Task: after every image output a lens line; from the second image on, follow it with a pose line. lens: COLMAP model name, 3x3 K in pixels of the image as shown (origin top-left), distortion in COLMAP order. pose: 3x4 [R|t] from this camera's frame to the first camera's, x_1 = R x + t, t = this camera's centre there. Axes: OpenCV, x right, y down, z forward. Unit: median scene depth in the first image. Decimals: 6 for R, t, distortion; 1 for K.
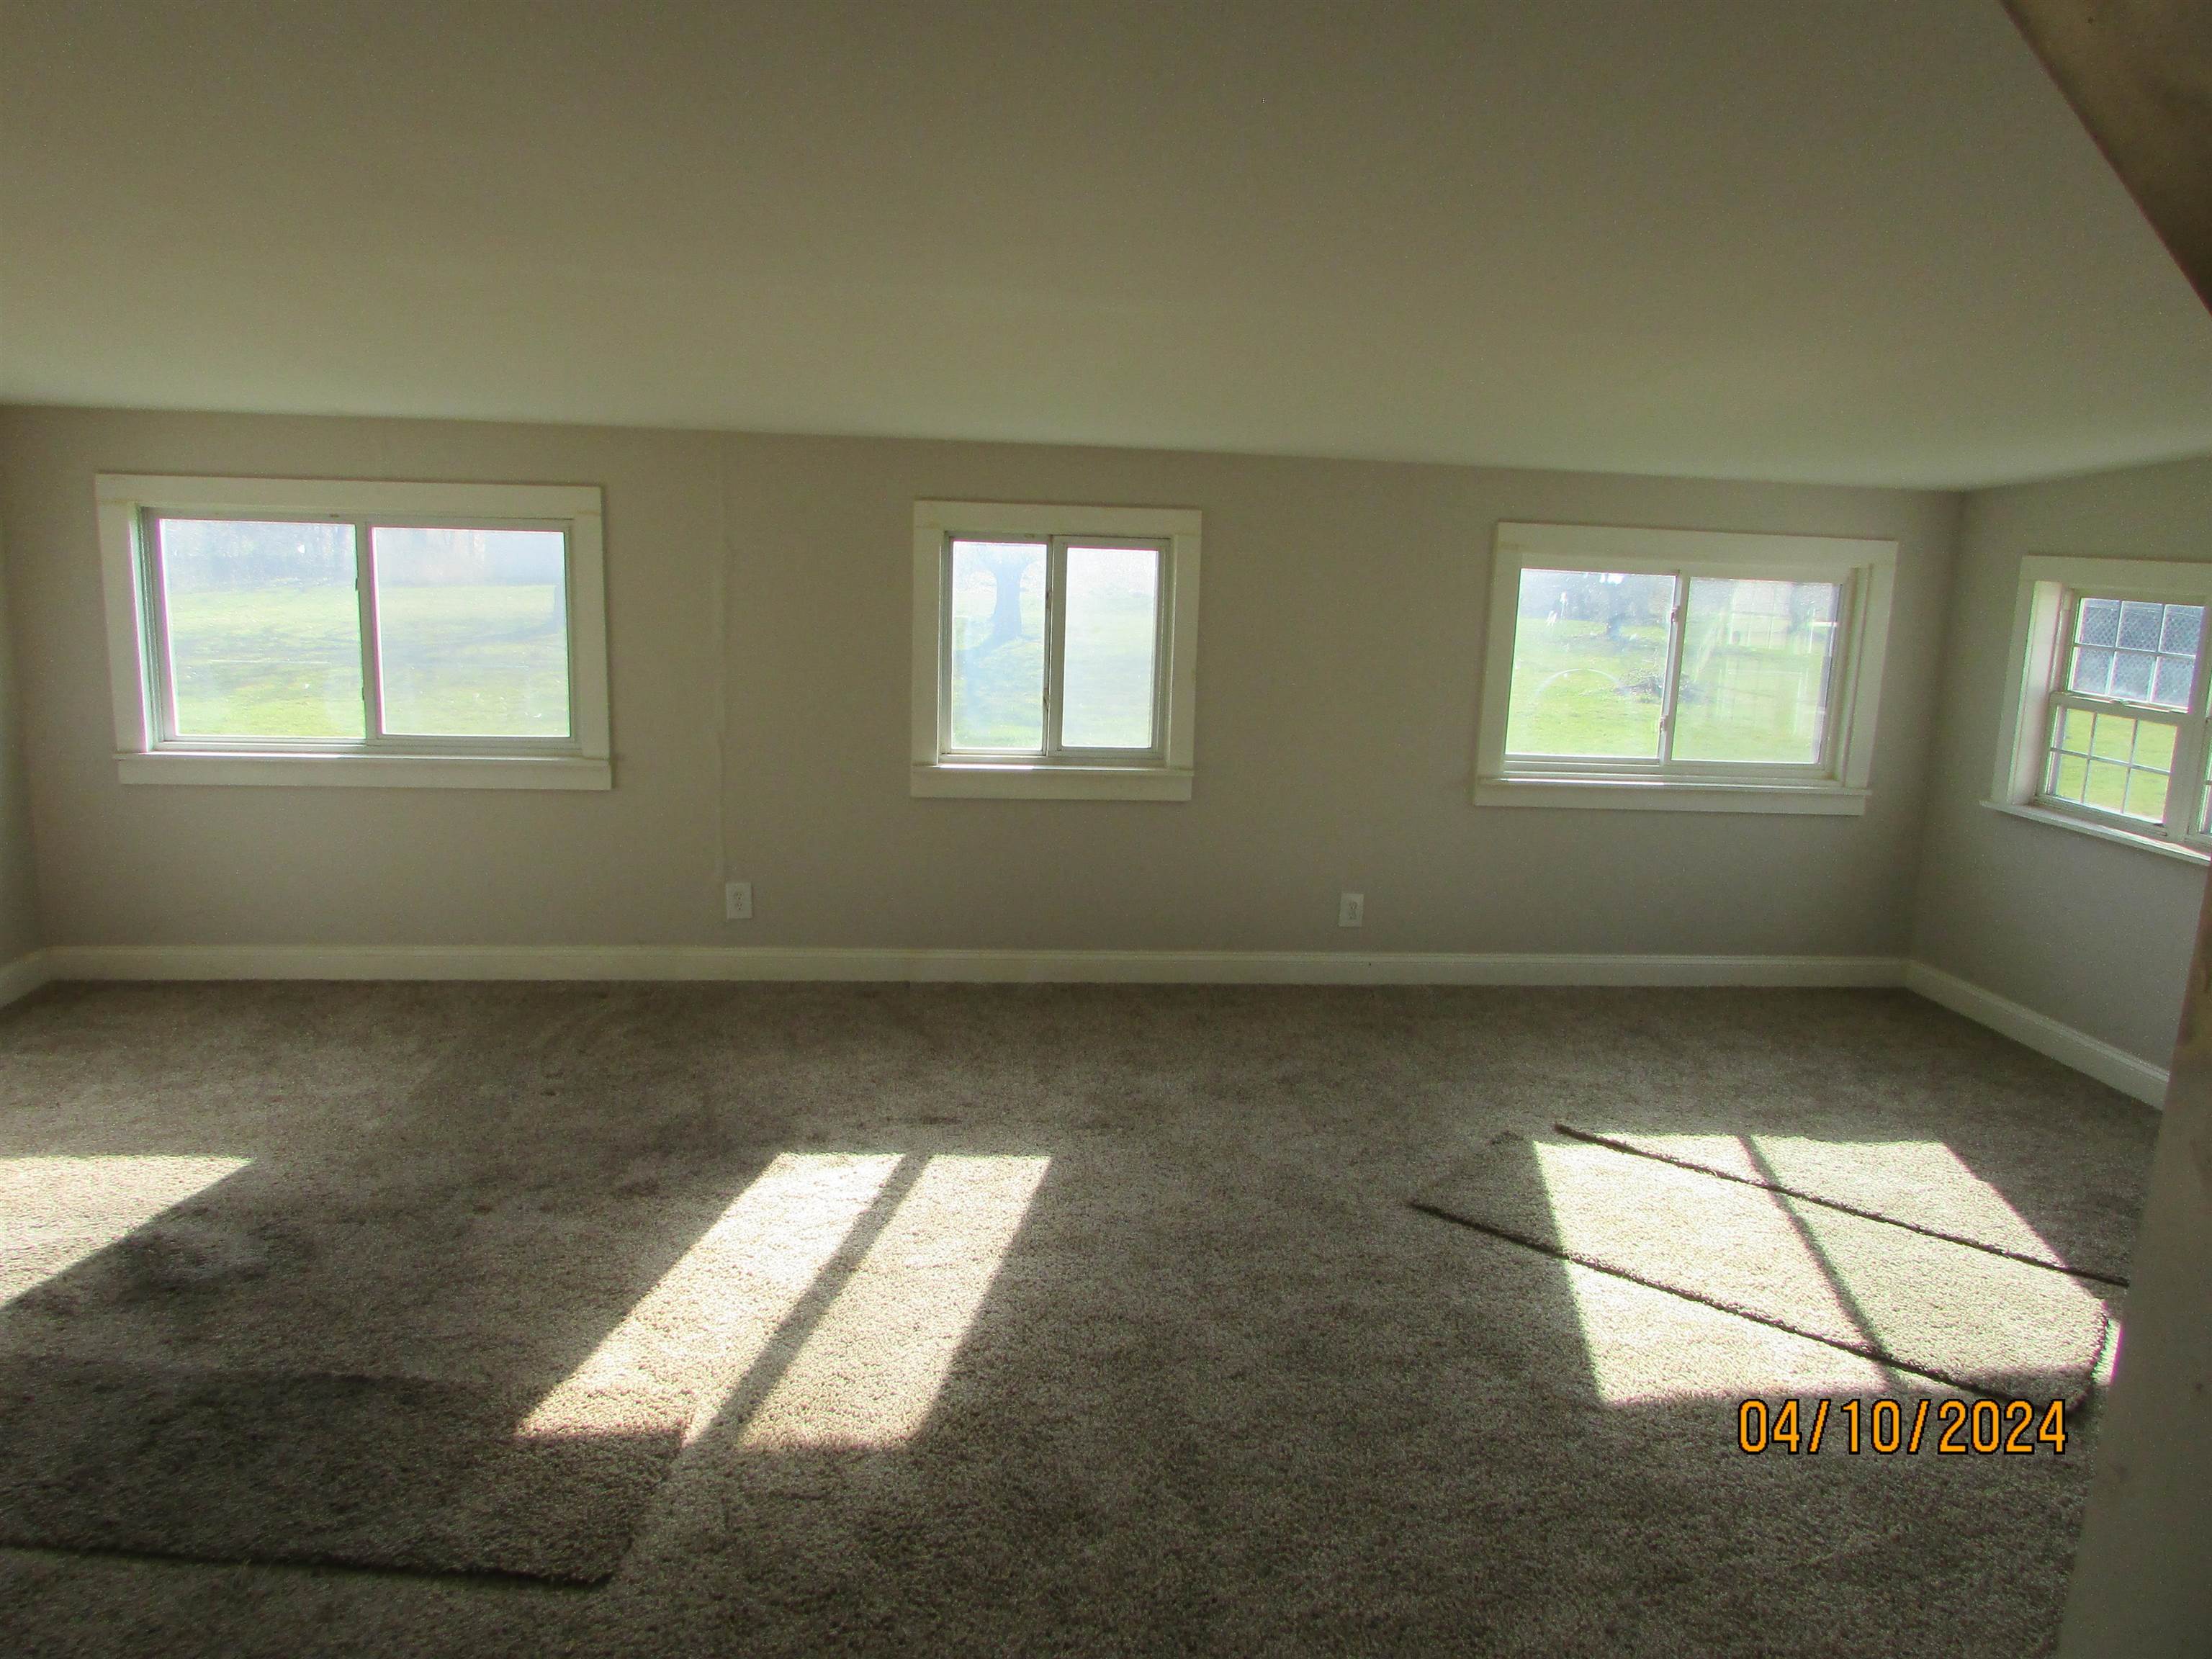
lens RADIAL K [[1581.0, 0, 1059.0], [0, 1581.0, 810.6], [0, 0, 1]] dist [-0.024957, 0.019783]
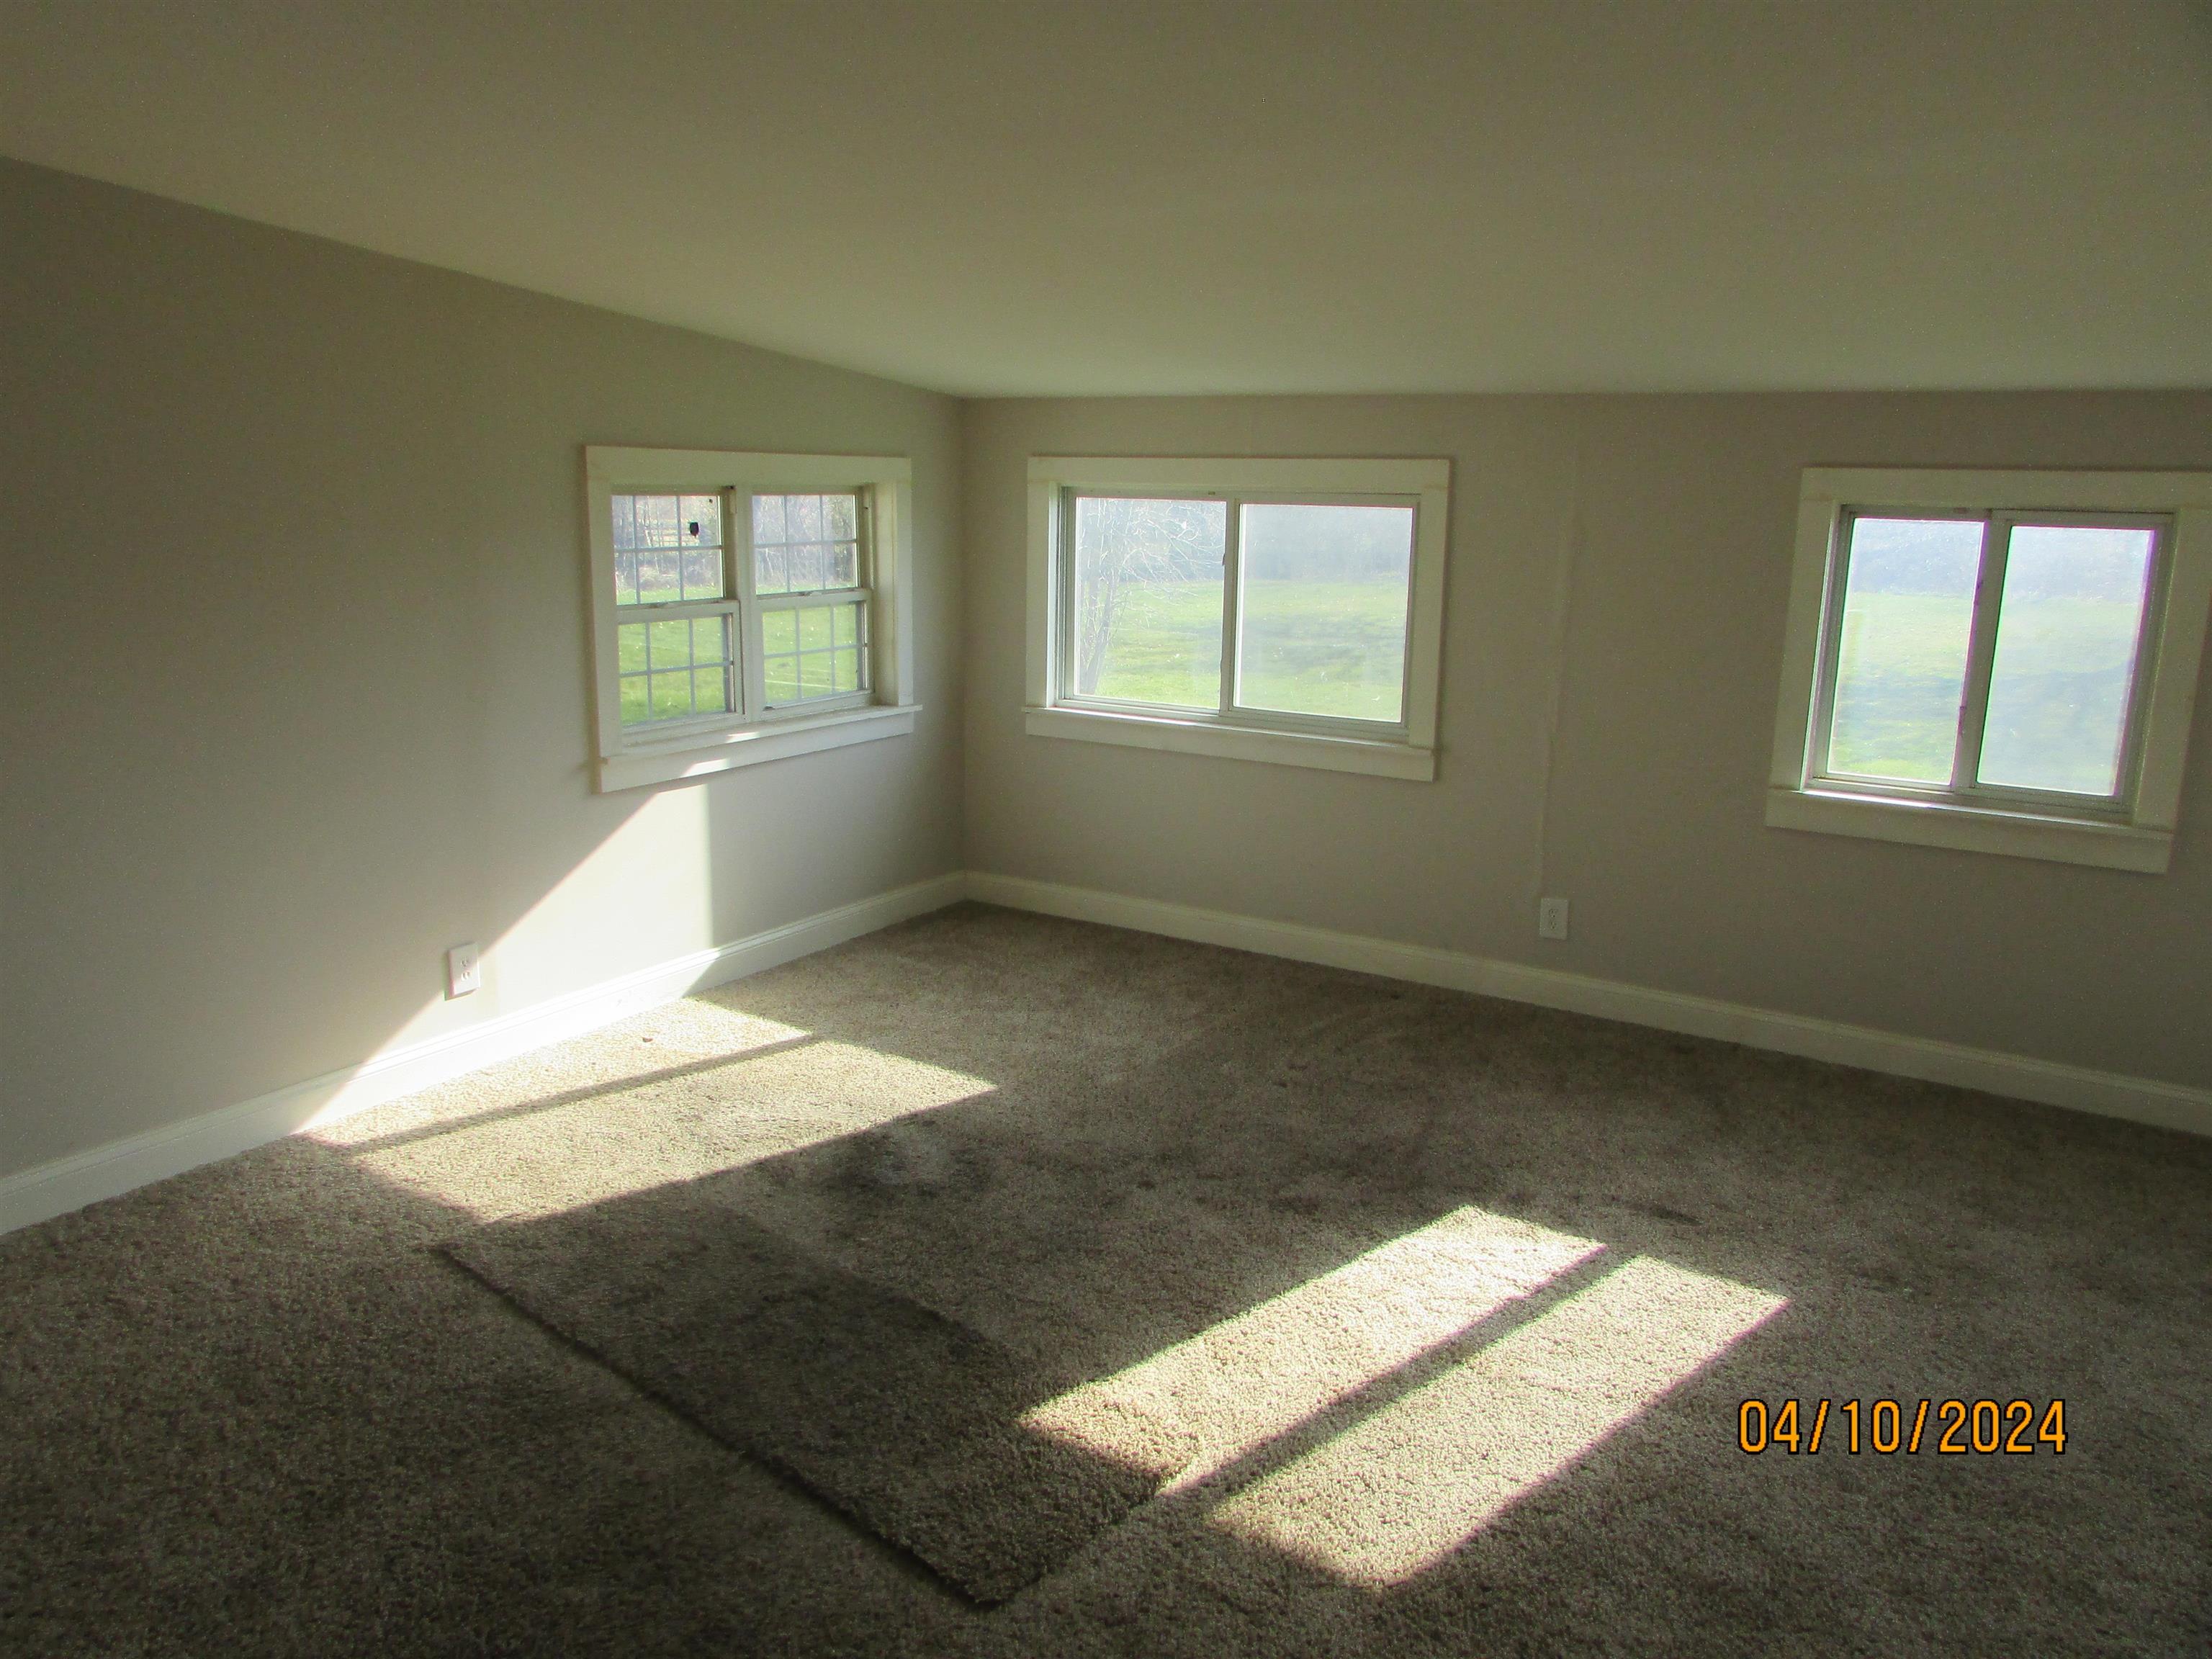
lens RADIAL K [[1581.0, 0, 1084.5], [0, 1581.0, 811.8], [0, 0, 1]] dist [-0.024957, 0.019783]
pose [[0.794215, 0.107960, -0.597970, 0.143777], [-0.107609, 0.993525, 0.036450, -0.009034], [0.598033, 0.035398, 0.800689, 0.150608]]
